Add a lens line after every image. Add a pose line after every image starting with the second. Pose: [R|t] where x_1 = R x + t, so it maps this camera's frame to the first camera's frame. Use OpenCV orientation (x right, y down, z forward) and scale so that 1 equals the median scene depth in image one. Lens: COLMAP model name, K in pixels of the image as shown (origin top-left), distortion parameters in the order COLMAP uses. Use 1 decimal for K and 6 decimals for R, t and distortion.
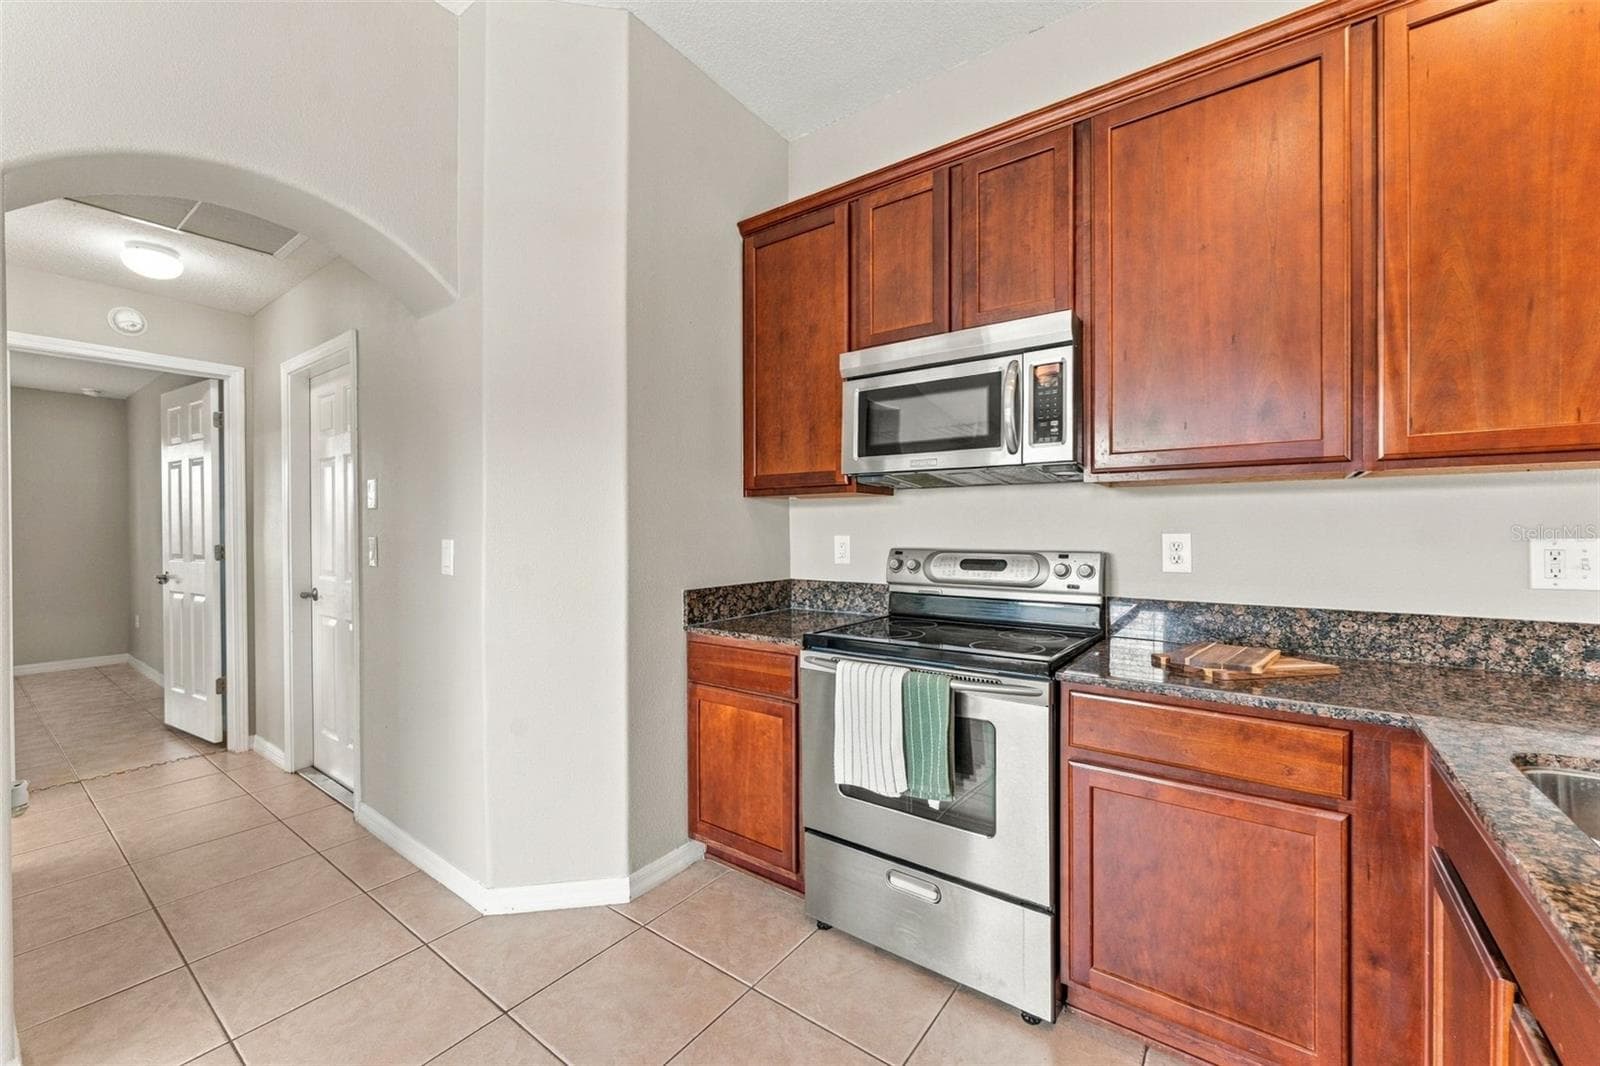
lens RADIAL K [[641.2, 0, 792.0], [0, 641.2, 531.1], [0, 0, 1]] dist [-0.000432, -0.000094]
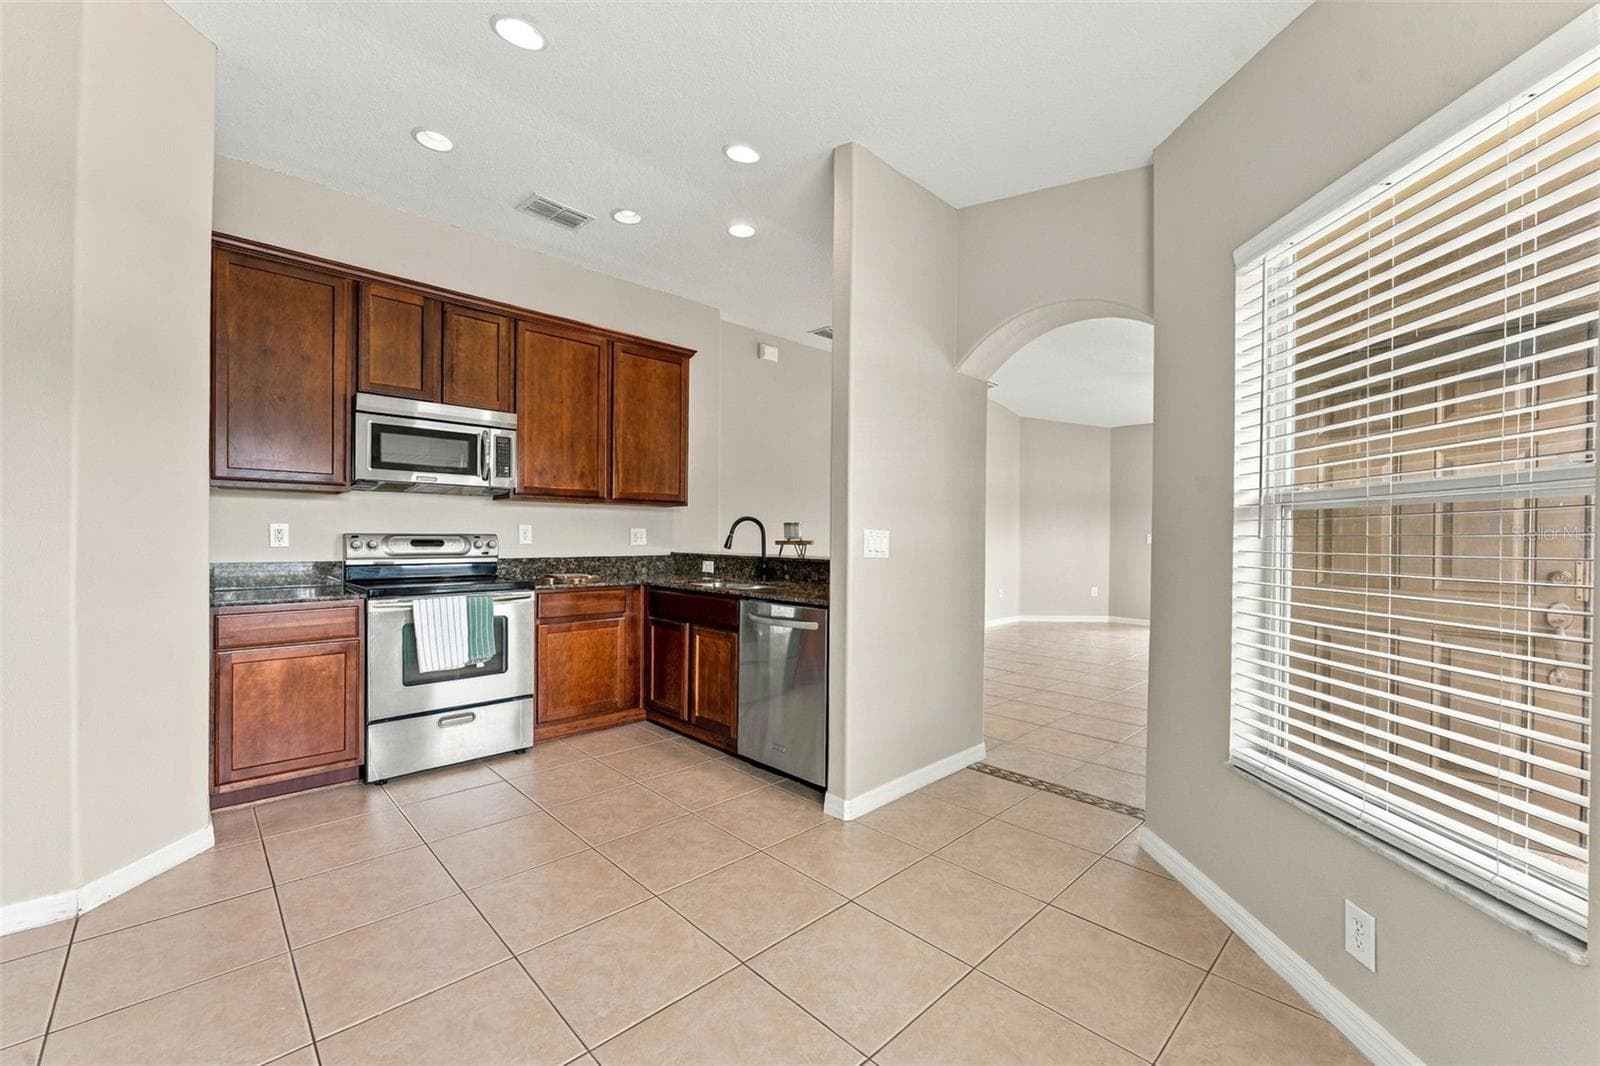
lens RADIAL K [[649.1, 0, 799.9], [0, 649.1, 538.1], [0, 0, 1]] dist [-0.000877, -0.000048]
pose [[0.163164, 0.000859, 0.986599, -1.346890], [-0.005642, 0.999984, 0.000062, 0.041024], [-0.986583, -0.005577, 0.163166, -0.212428]]
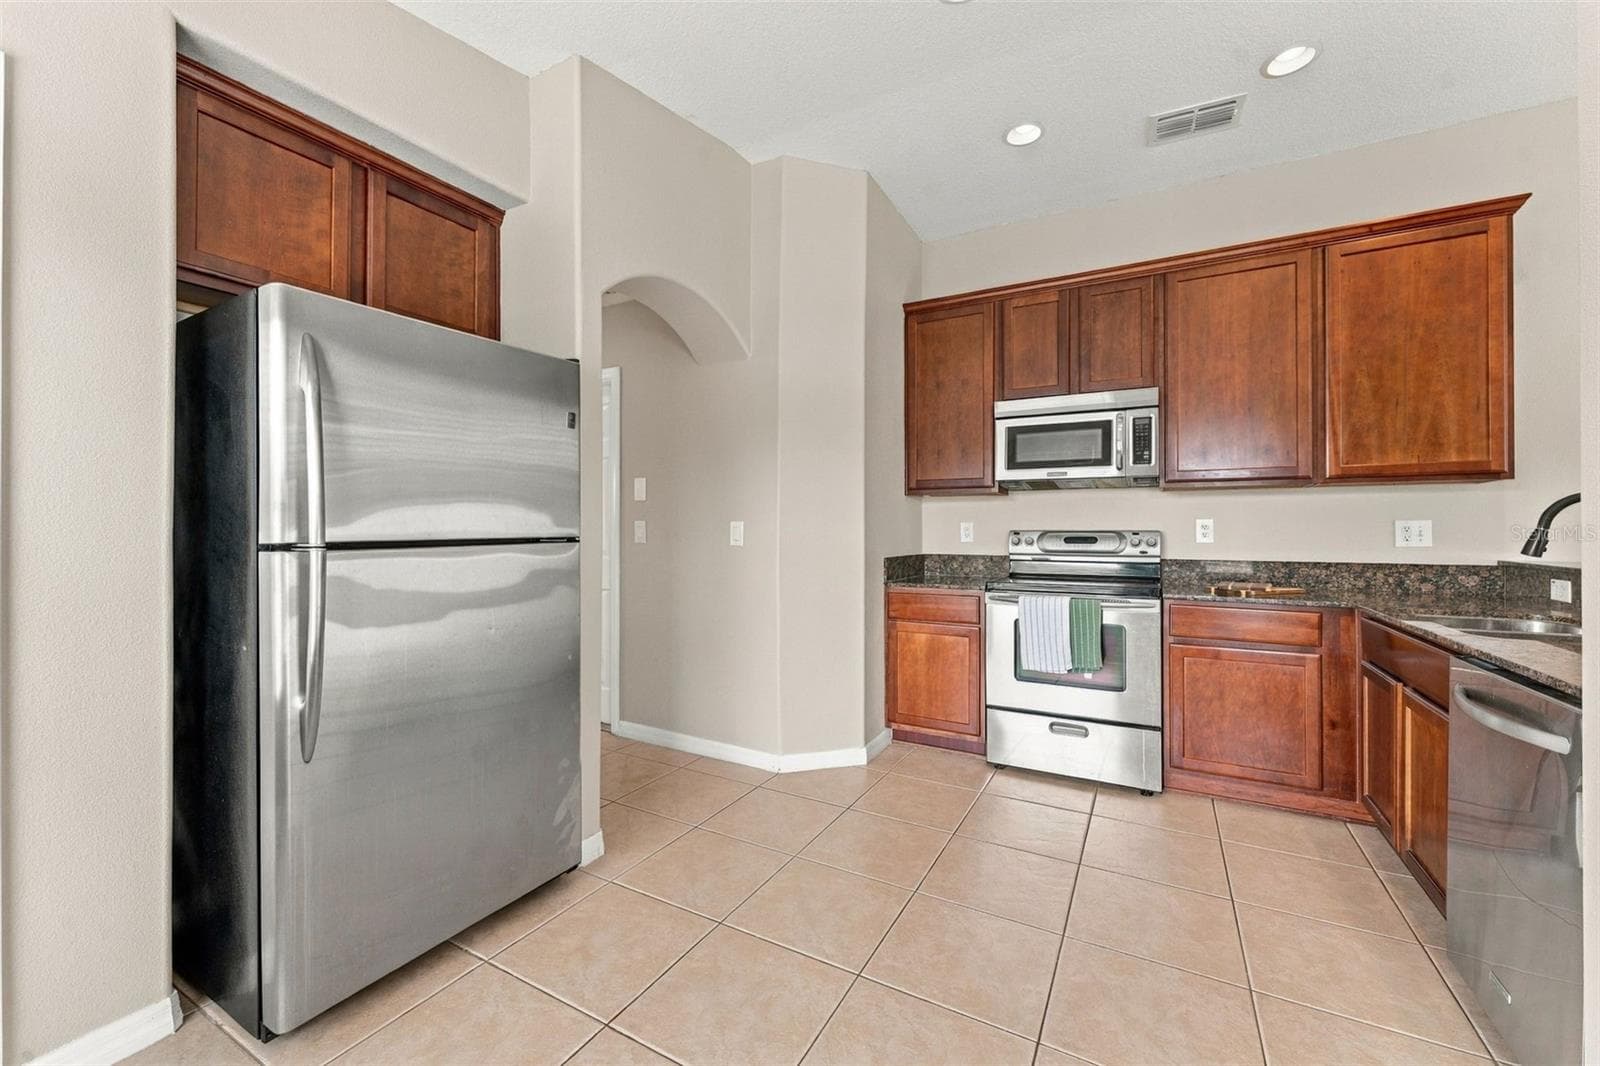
lens RADIAL K [[636.0, 0, 800.3], [0, 636.0, 525.5], [0, 0, 1]] dist [0.001908, -0.000029]
pose [[0.991561, 0.005514, 0.129525, -0.673544], [-0.004179, 0.999935, -0.010581, 0.042580], [-0.129575, 0.009950, 0.991520, -0.515446]]
